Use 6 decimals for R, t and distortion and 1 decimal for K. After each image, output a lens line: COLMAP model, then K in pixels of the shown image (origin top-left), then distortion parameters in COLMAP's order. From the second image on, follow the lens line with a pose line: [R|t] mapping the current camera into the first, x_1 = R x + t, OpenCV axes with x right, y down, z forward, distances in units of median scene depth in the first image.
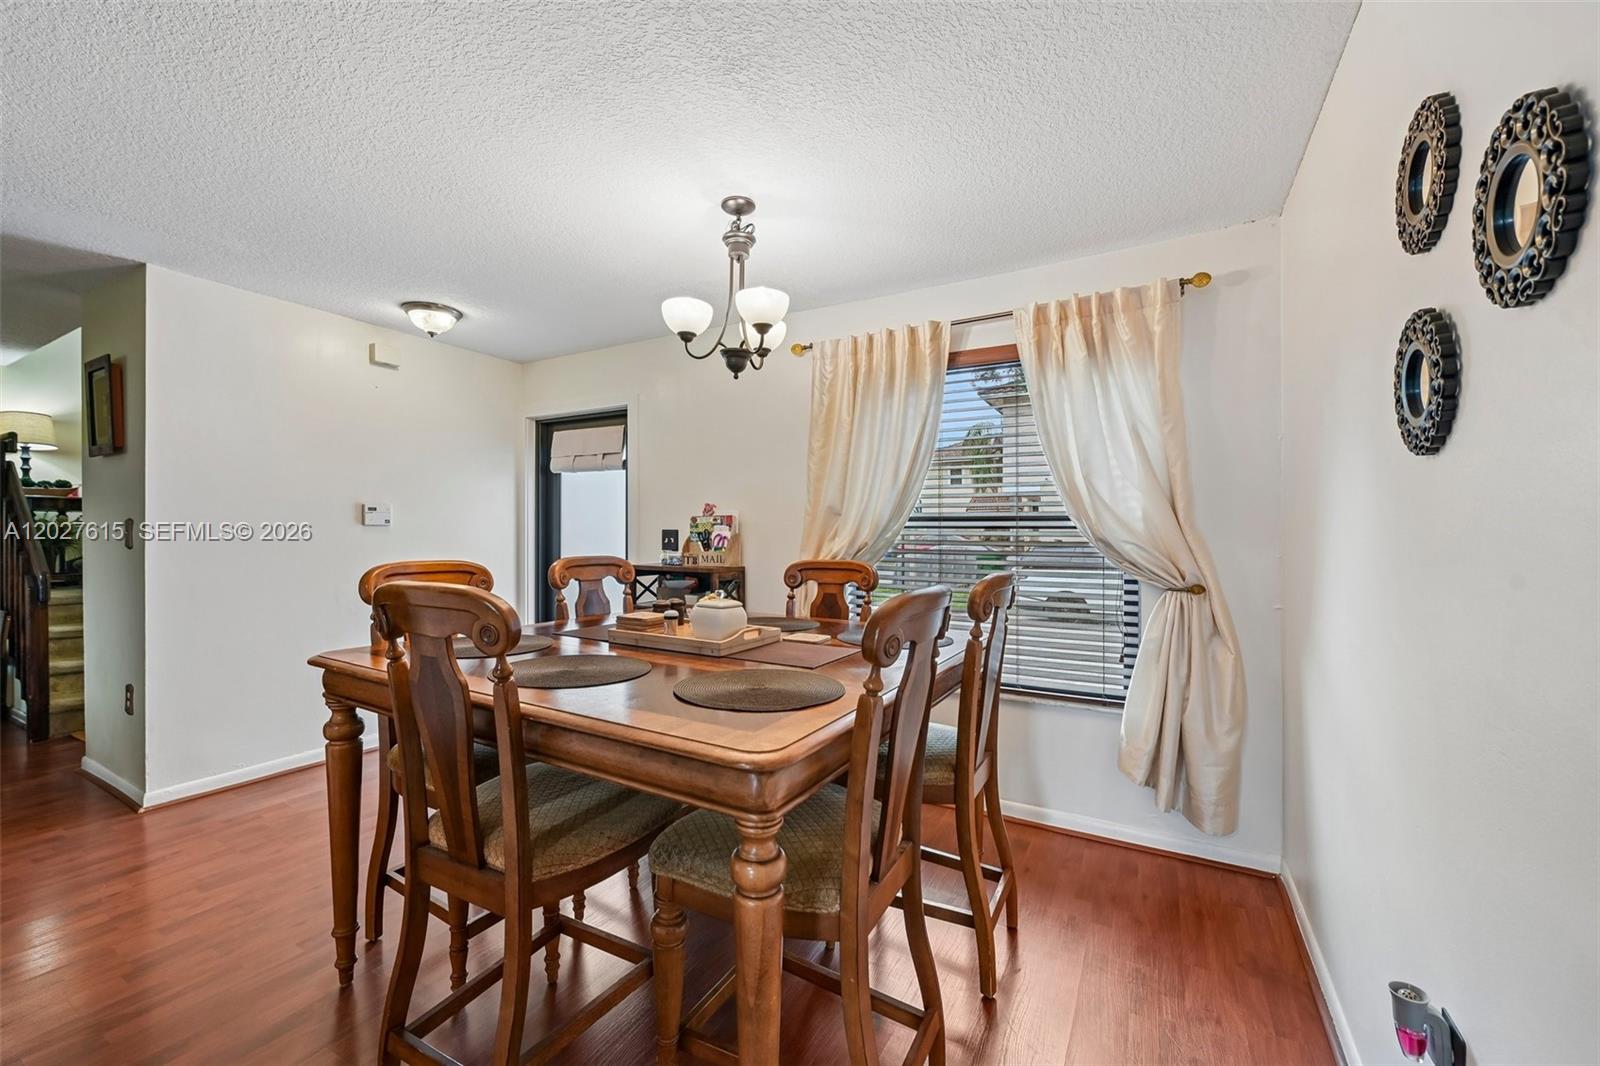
lens RADIAL K [[633.7, 0, 797.7], [0, 633.7, 527.8], [0, 0, 1]] dist [-0.014304, 0.000809]
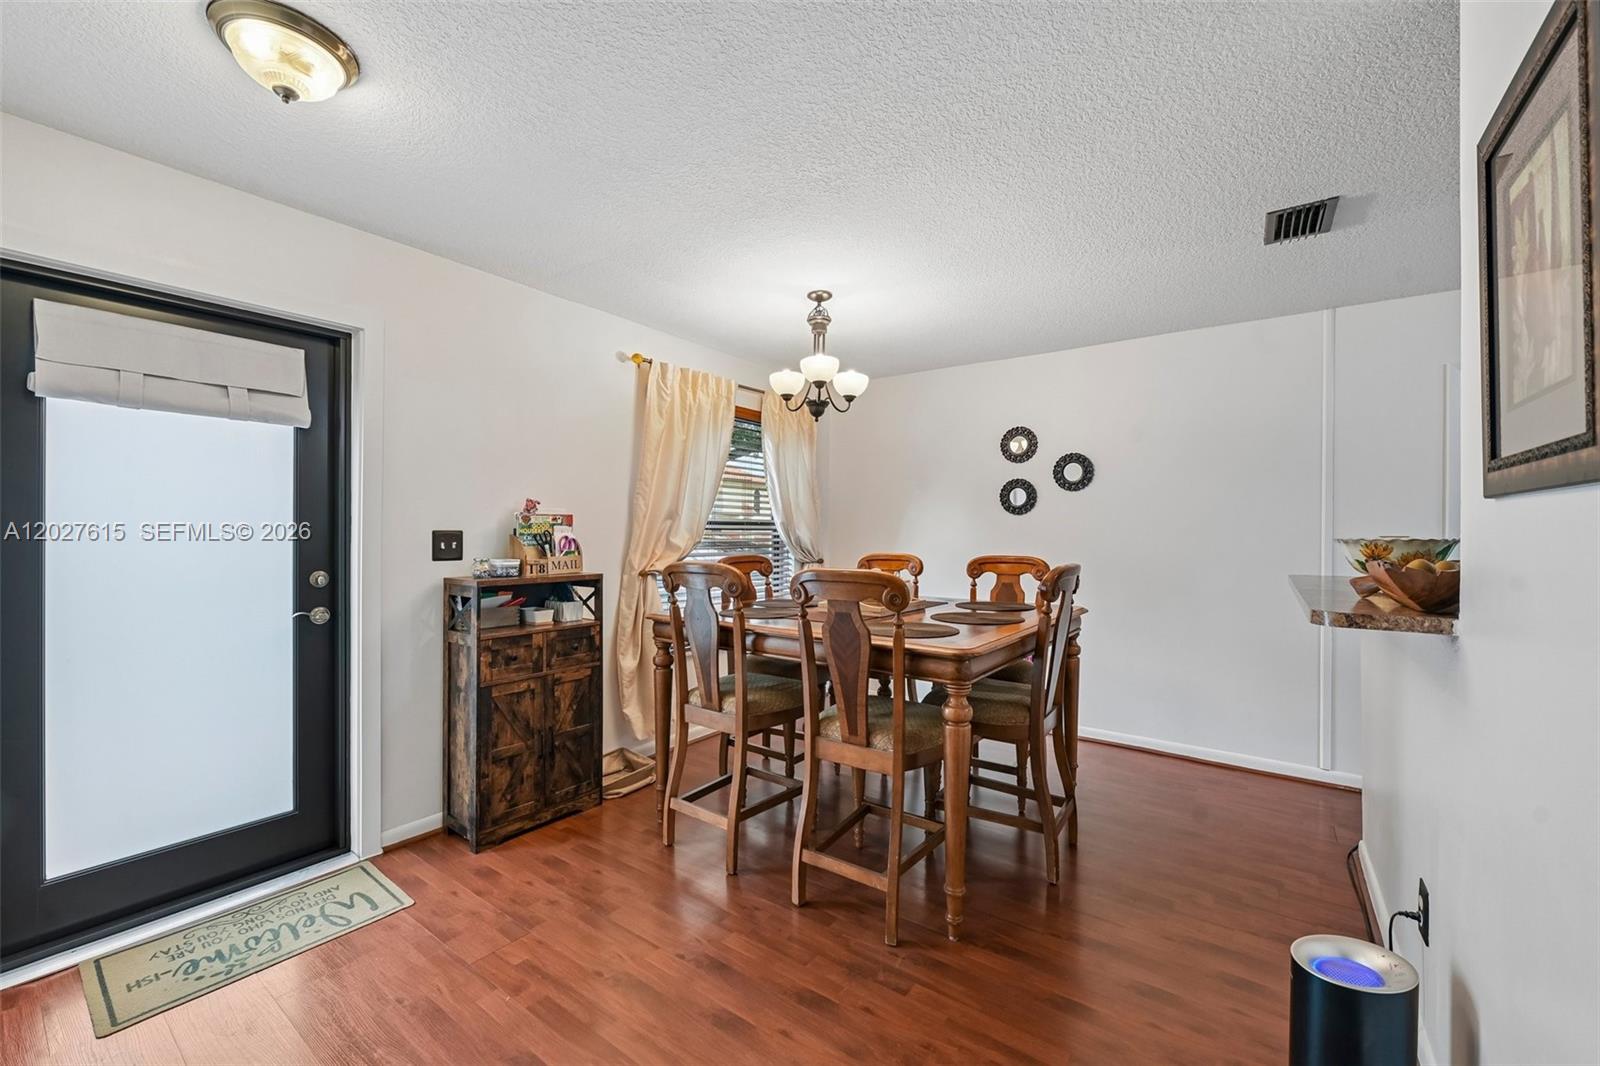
lens RADIAL K [[633.7, 0, 801.6], [0, 633.7, 528.1], [0, 0, 1]] dist [-0.014304, 0.000809]
pose [[0.124013, 0.001649, 0.992279, -1.289948], [-0.012165, 0.999926, -0.000142, -0.006754], [-0.992206, -0.012053, 0.124024, 0.769627]]
